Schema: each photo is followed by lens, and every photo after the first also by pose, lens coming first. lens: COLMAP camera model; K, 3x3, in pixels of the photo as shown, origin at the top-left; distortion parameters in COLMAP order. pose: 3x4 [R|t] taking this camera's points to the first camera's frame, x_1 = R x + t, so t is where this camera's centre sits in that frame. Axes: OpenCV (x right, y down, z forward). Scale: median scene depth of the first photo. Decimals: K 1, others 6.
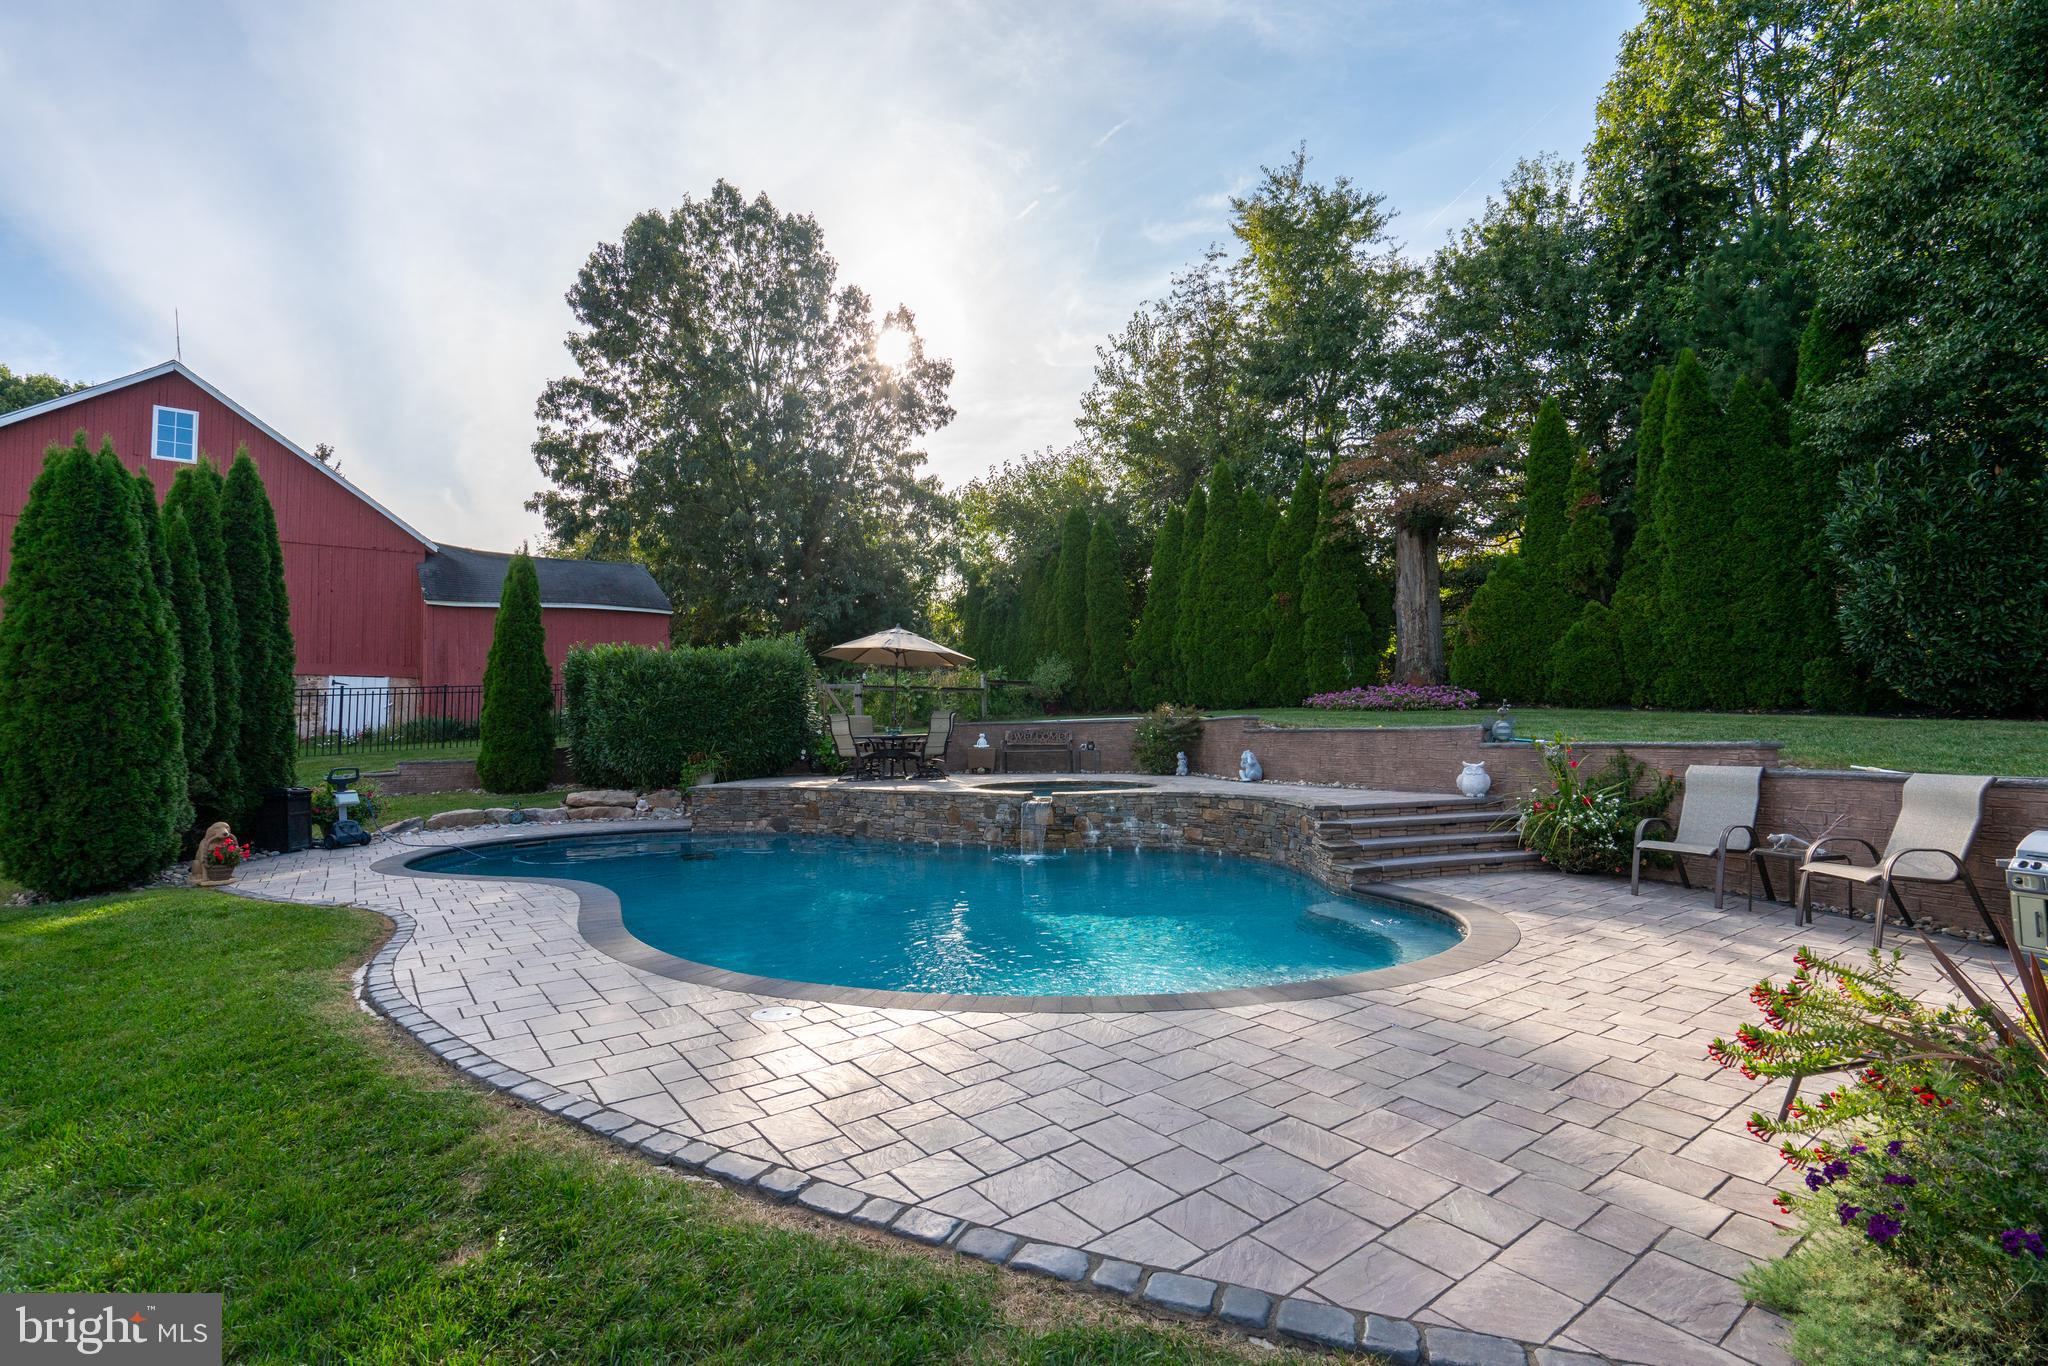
lens RADIAL K [[916.4, 0, 1023.1], [0, 916.4, 700.2], [0, 0, 1]] dist [-0.021563, 0.010477]
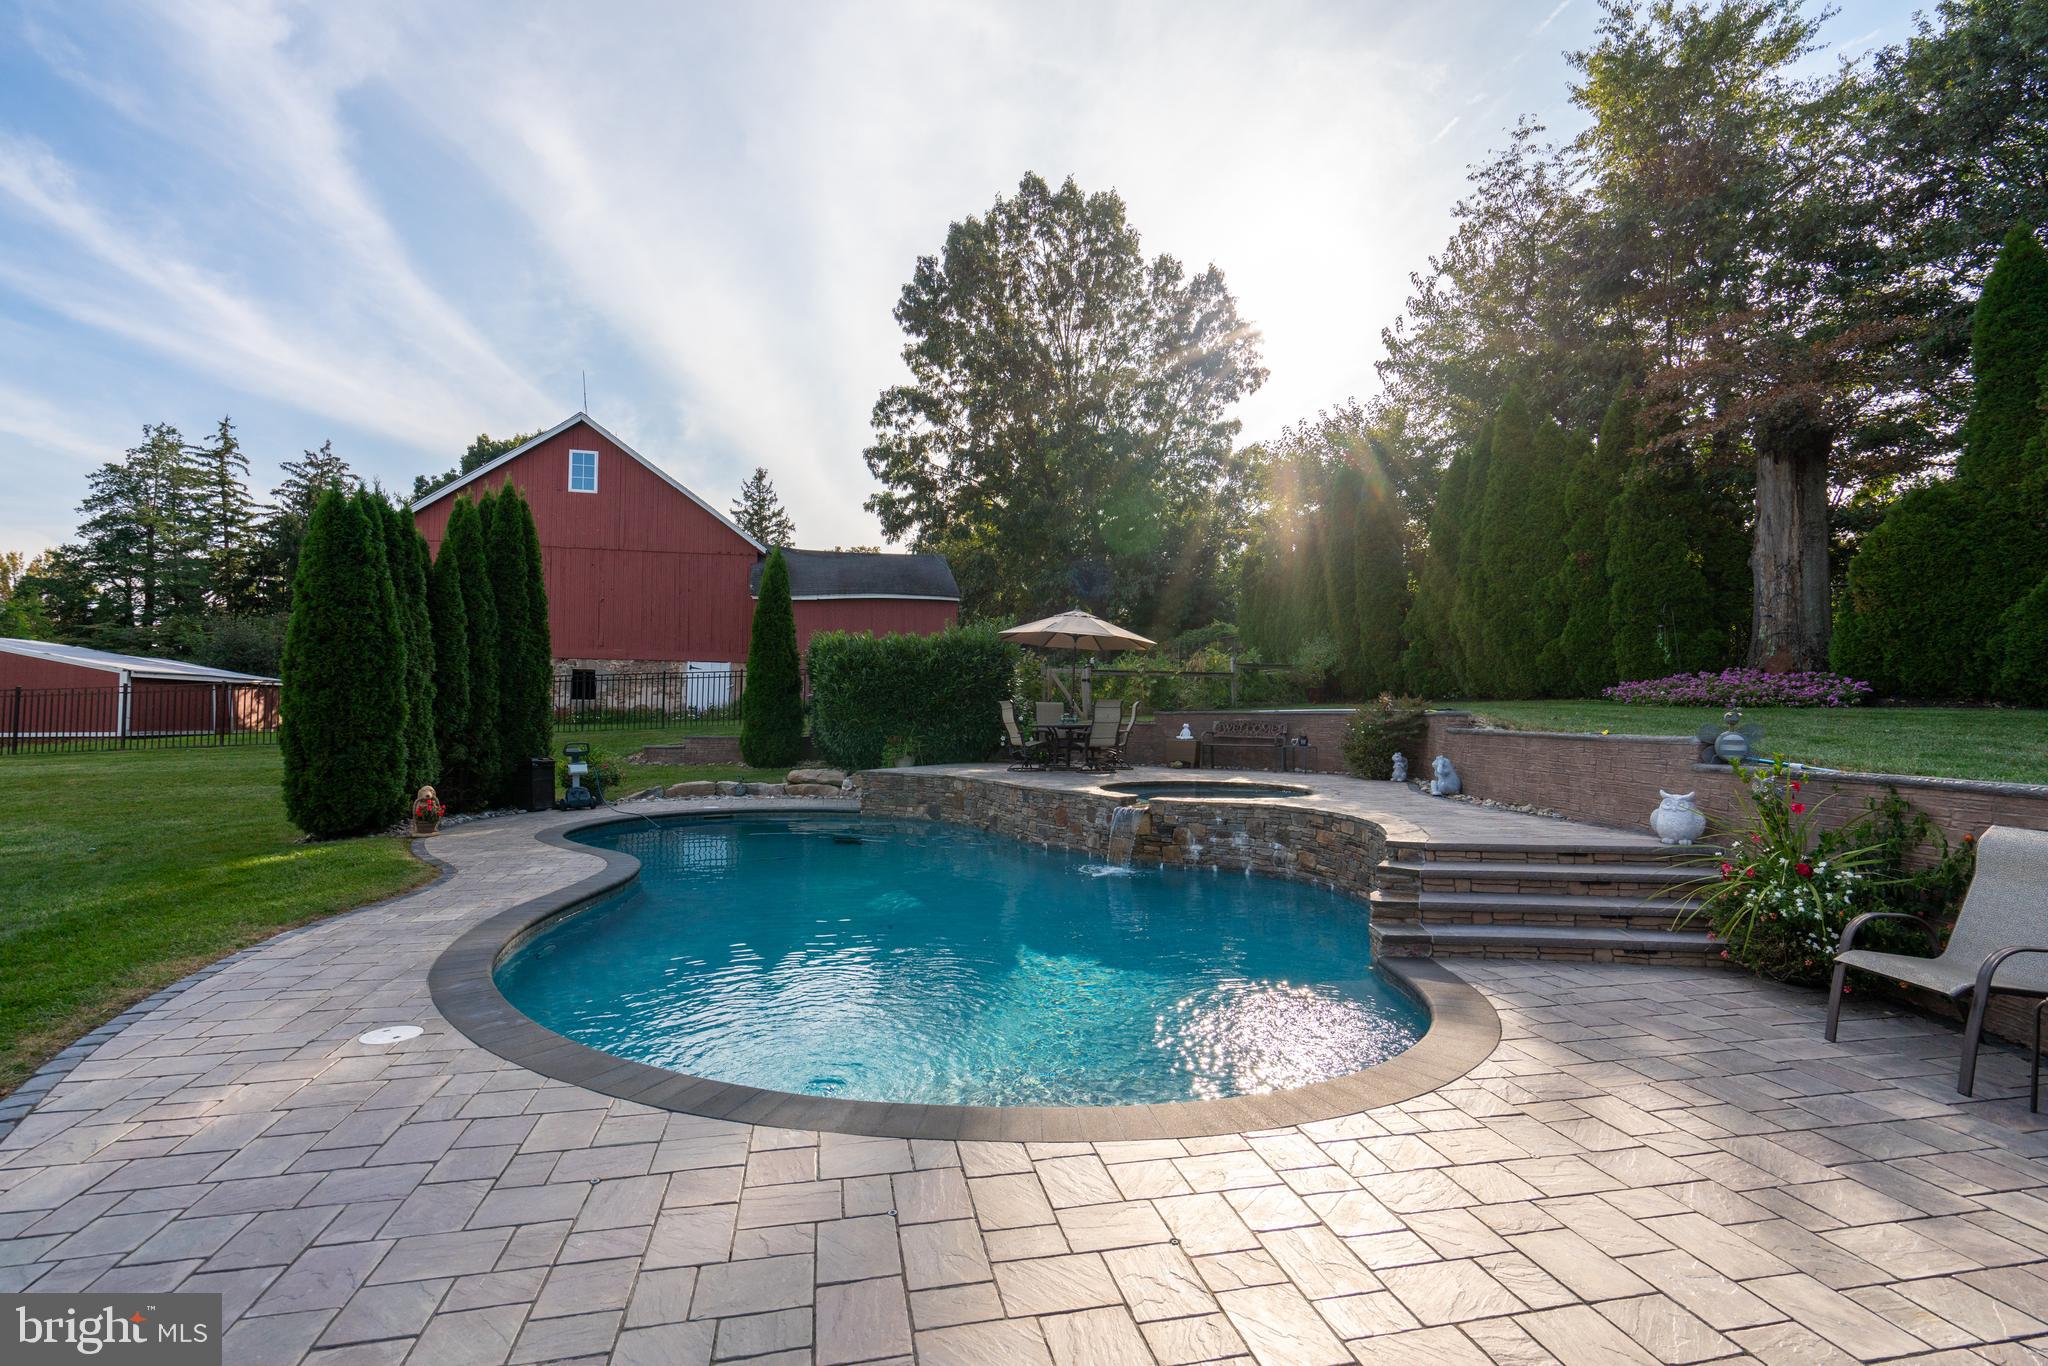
lens RADIAL K [[916.4, 0, 1023.1], [0, 916.4, 700.2], [0, 0, 1]] dist [-0.021563, 0.010477]
pose [[0.911669, 0.013738, -0.410696, 0.192539], [-0.004761, 0.999727, 0.022875, -0.007352], [0.410898, -0.018899, 0.911485, 0.113674]]
